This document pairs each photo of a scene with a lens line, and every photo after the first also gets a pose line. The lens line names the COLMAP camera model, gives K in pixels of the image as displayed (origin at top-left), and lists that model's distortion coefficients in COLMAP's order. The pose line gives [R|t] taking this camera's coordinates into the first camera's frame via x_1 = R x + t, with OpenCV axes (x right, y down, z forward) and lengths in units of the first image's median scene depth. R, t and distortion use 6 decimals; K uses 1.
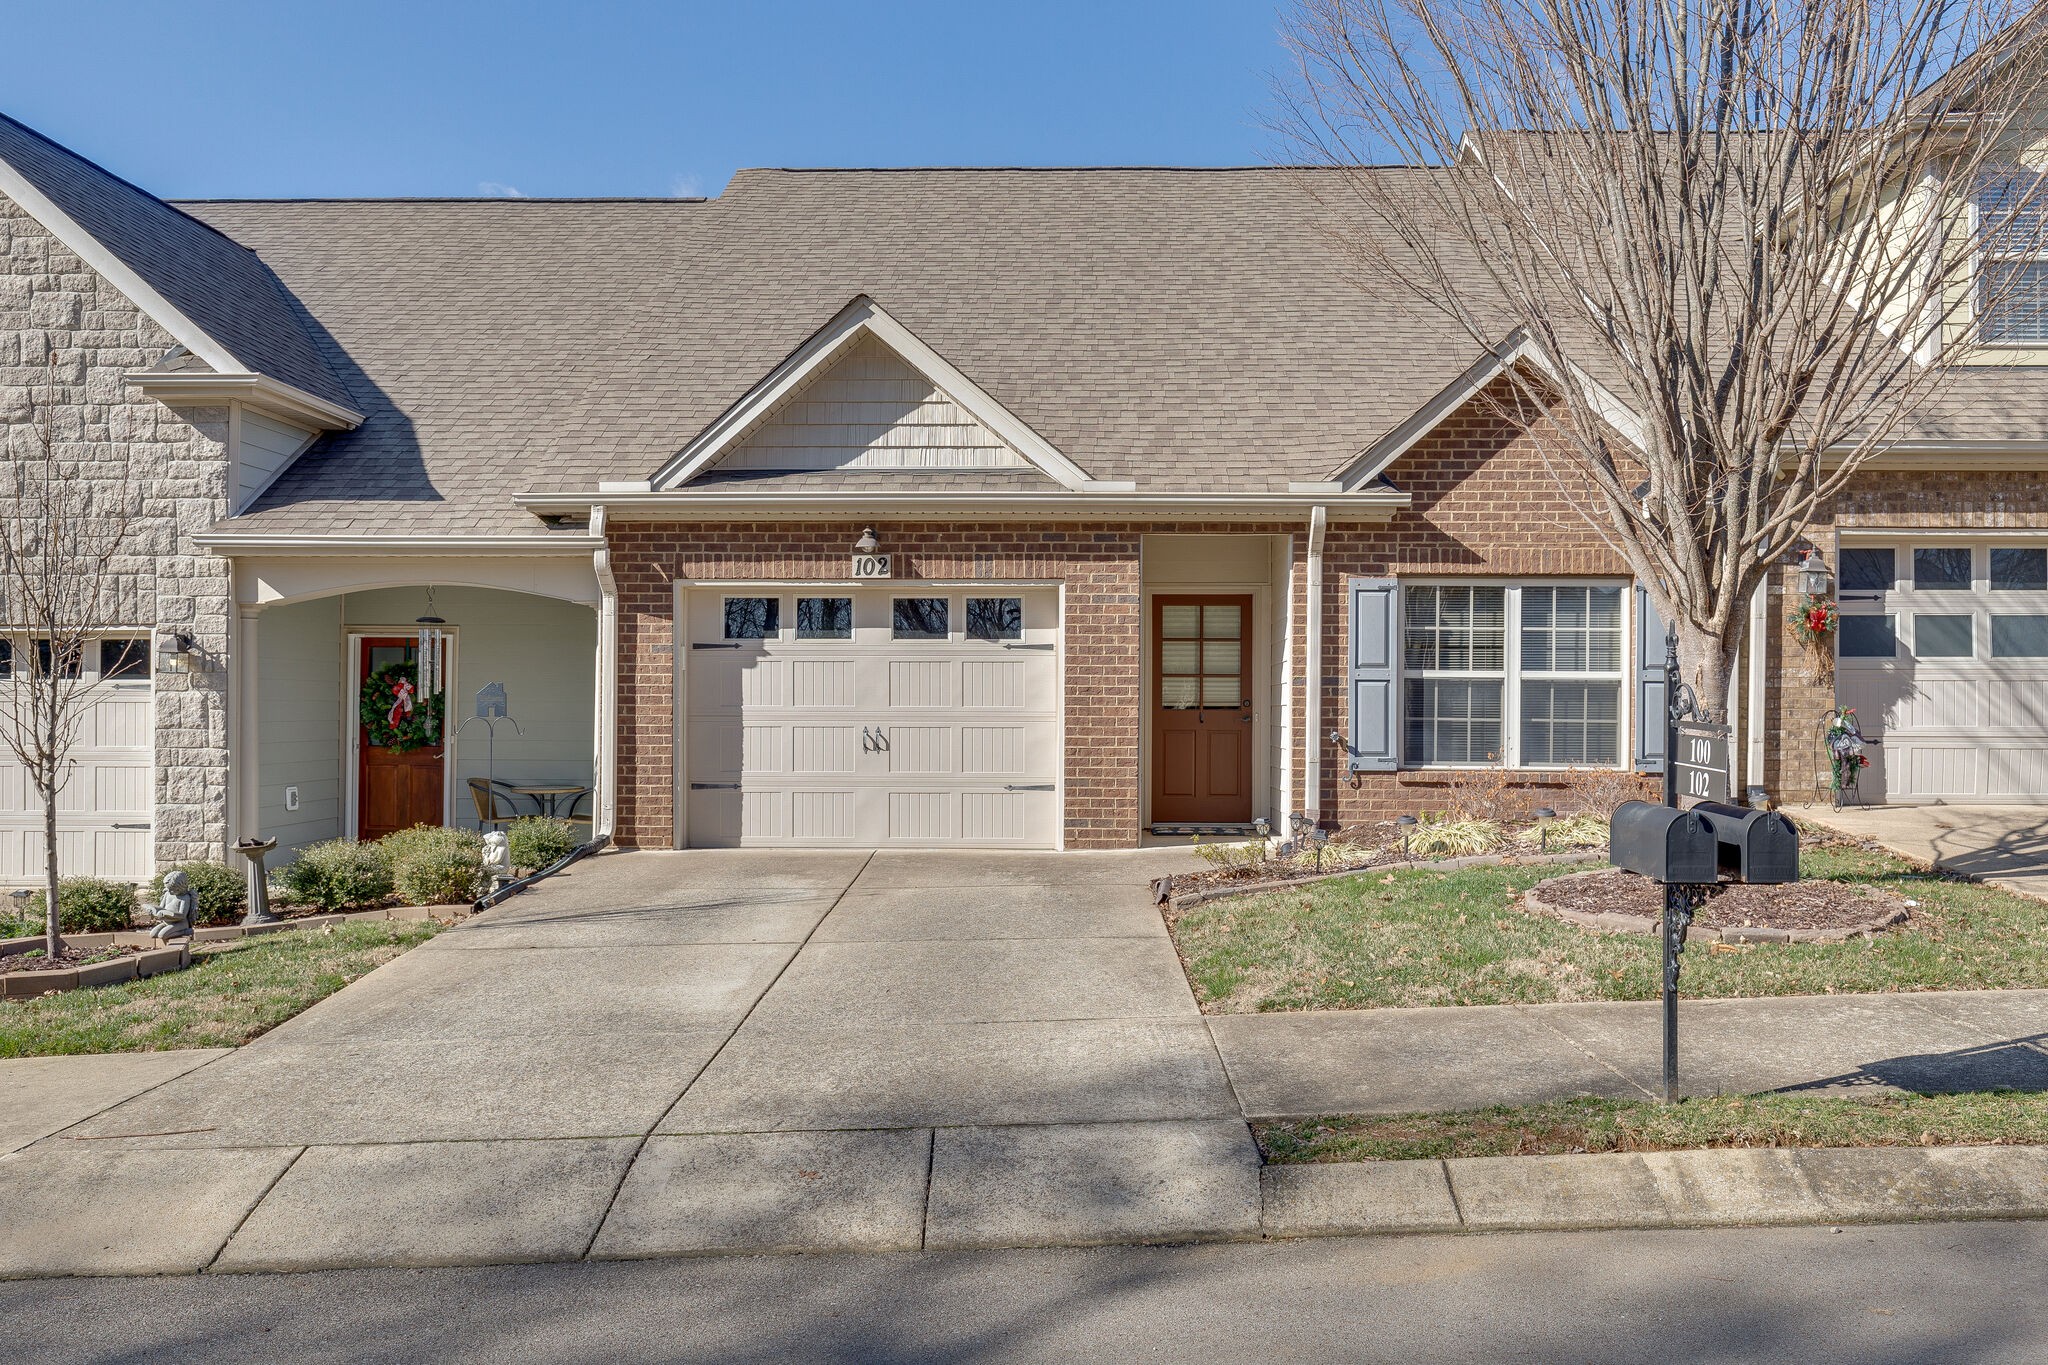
lens RADIAL K [[1845.6, 0, 1029.7], [0, 1845.6, 677.9], [0, 0, 1]] dist [0.004265, -0.000083]
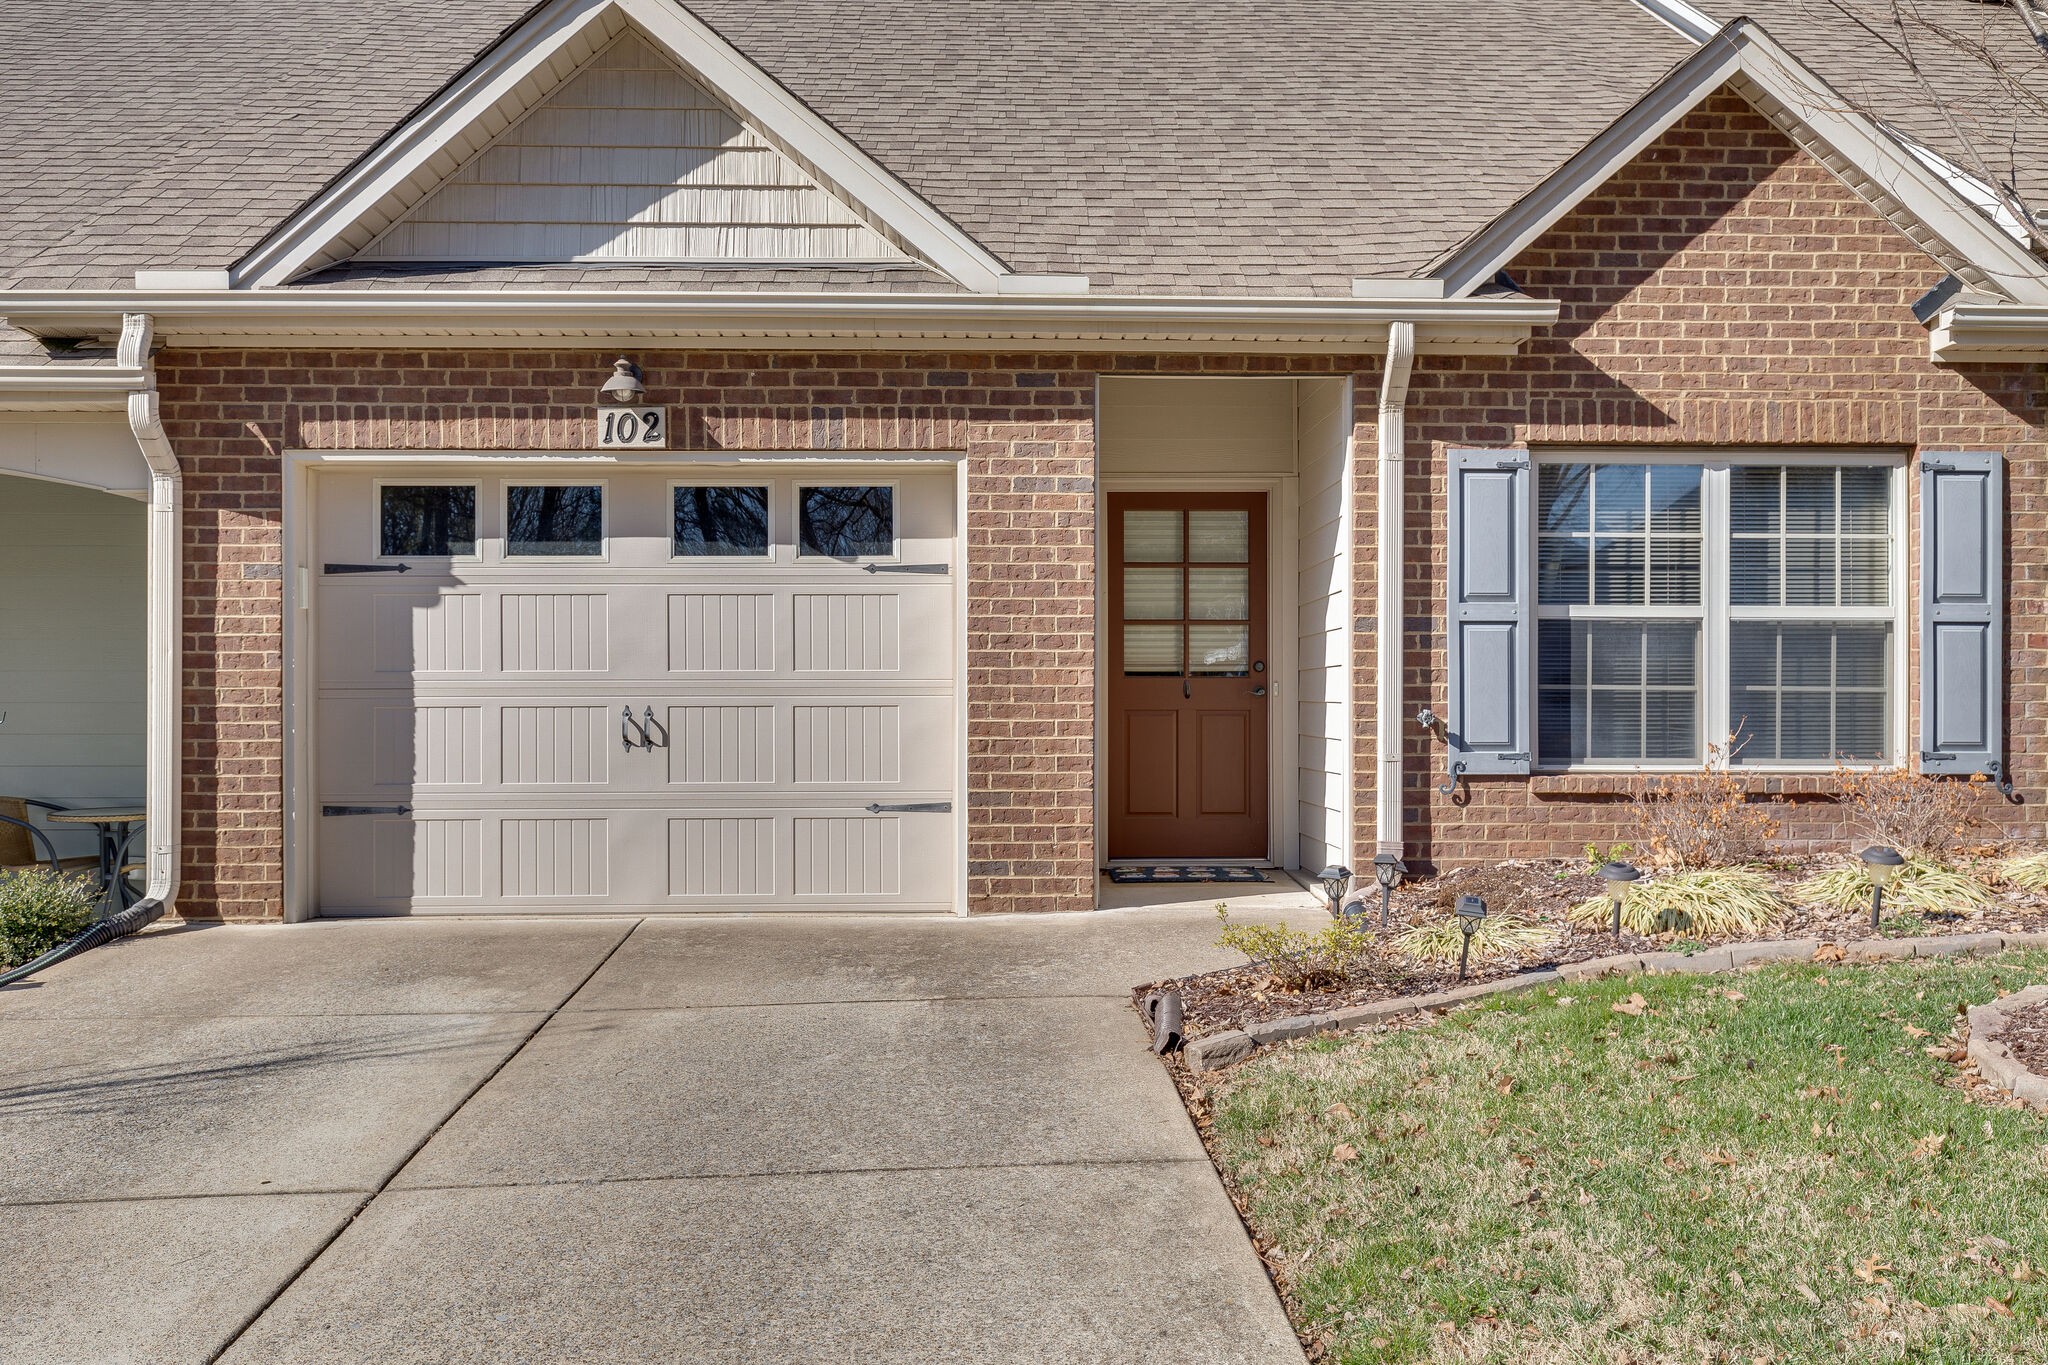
lens RADIAL K [[1845.6, 0, 1027.6], [0, 1845.6, 686.1], [0, 0, 1]] dist [0.004265, -0.000083]
pose [[0.998527, -0.005360, 0.053999, 0.006233], [0.004892, 0.999949, 0.008785, 0.015838], [-0.054044, -0.008508, 0.998502, 0.415458]]
